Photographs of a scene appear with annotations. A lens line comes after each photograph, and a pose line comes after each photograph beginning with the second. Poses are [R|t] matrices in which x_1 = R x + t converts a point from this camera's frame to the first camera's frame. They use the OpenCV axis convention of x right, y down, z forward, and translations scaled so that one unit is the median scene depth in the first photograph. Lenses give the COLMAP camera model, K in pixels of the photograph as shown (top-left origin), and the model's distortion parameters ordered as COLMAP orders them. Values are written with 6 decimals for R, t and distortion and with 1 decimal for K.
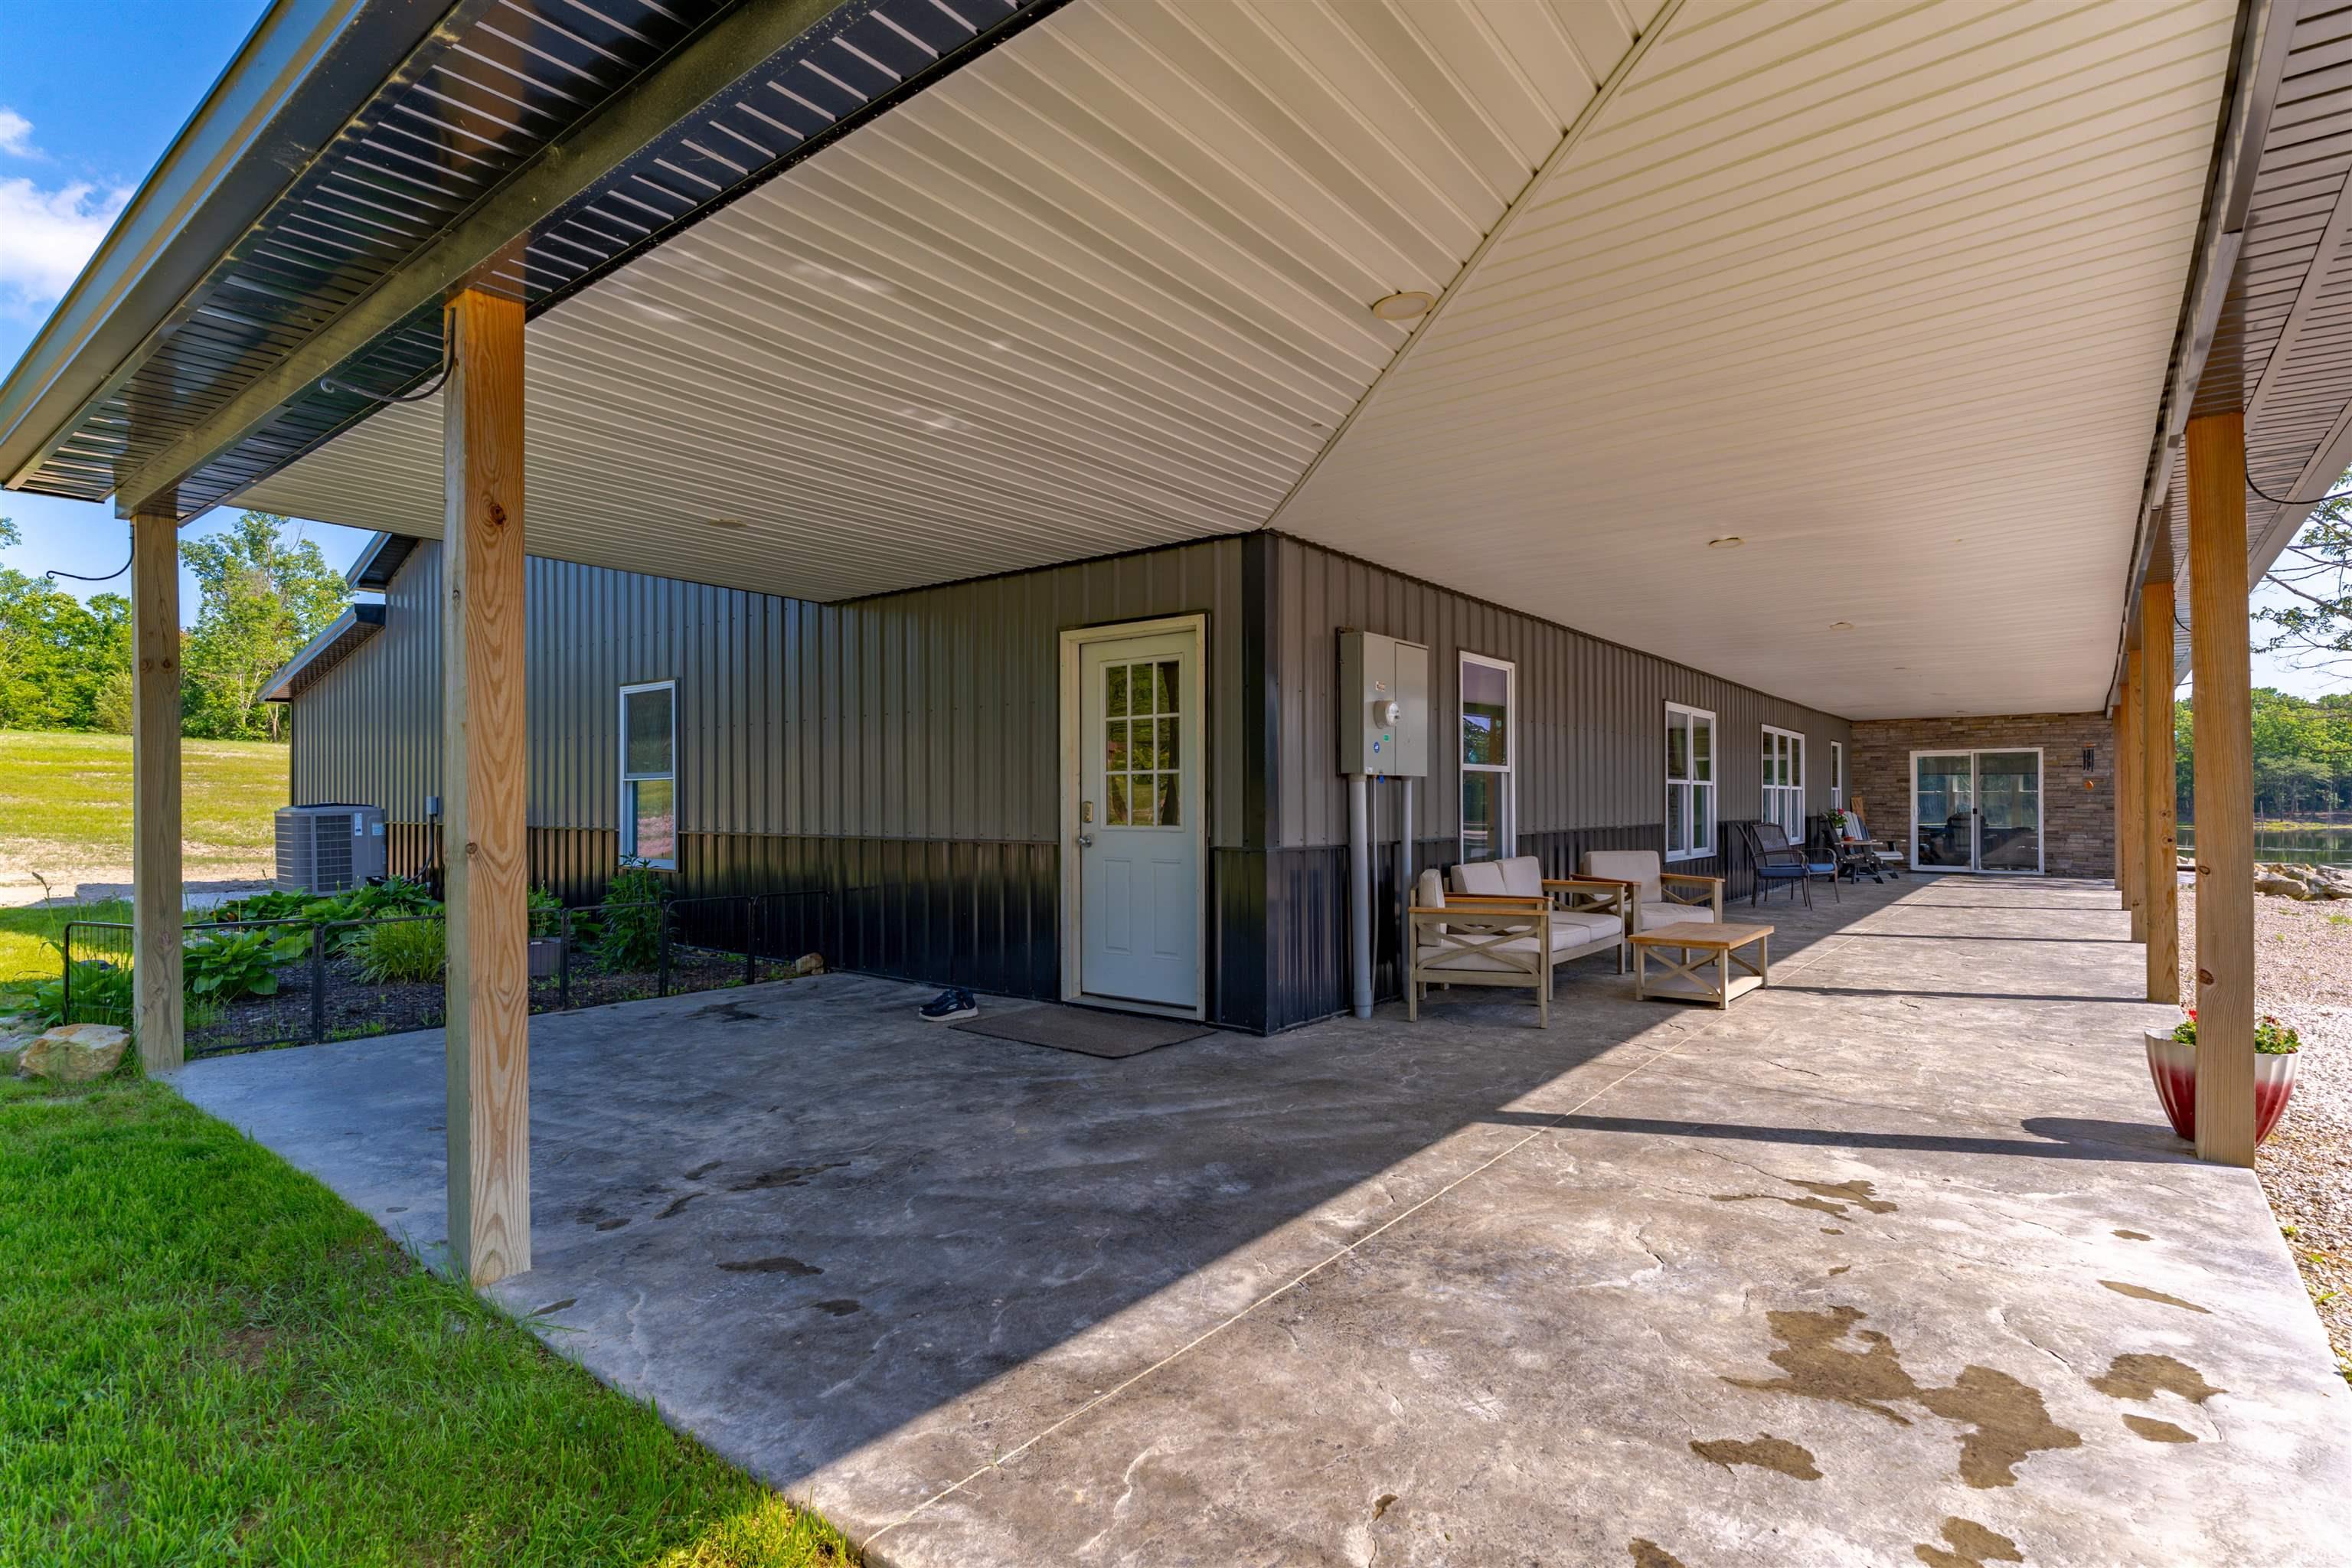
lens RADIAL K [[1152.8, 0, 1181.6], [0, 1152.8, 806.2], [0, 0, 1]] dist [0.000089, 0.000647]
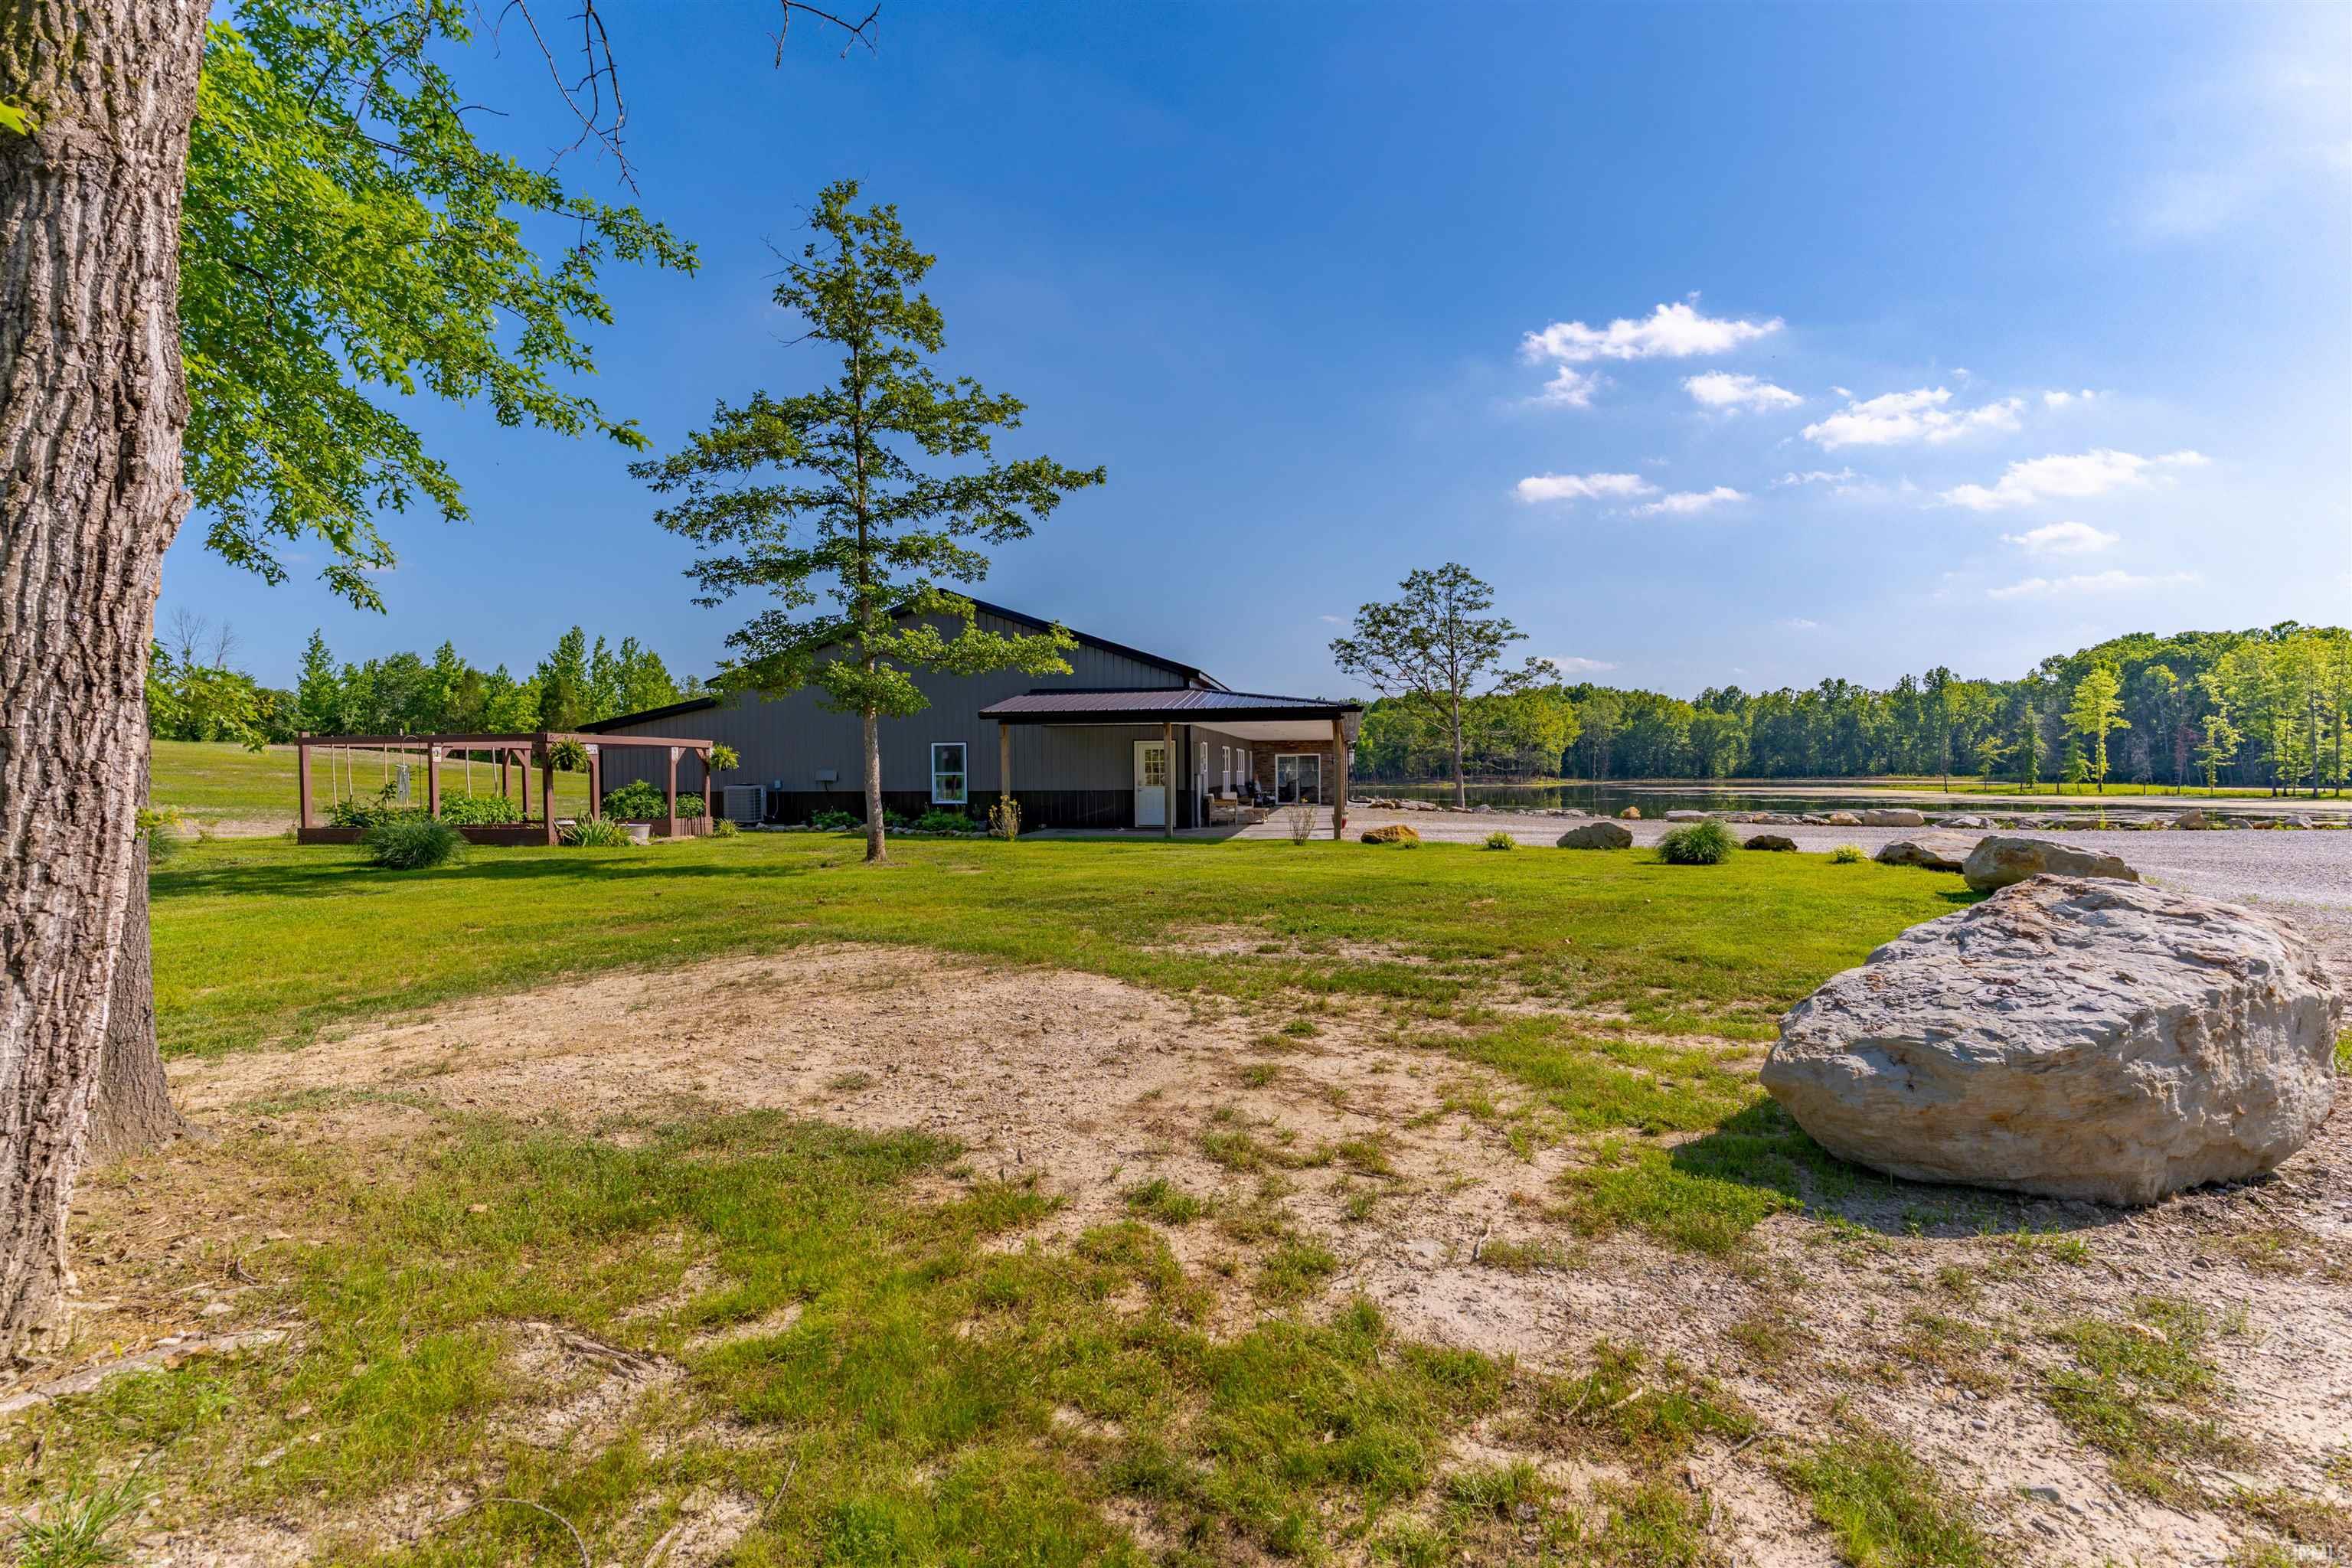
lens RADIAL K [[1152.8, 0, 1165.3], [0, 1152.8, 780.8], [0, 0, 1]] dist [0.000089, 0.000647]
pose [[0.874856, -0.001485, 0.484382, -2.103266], [-0.003468, 0.999950, 0.009331, -0.044597], [-0.484372, -0.009843, 0.874807, -2.838351]]
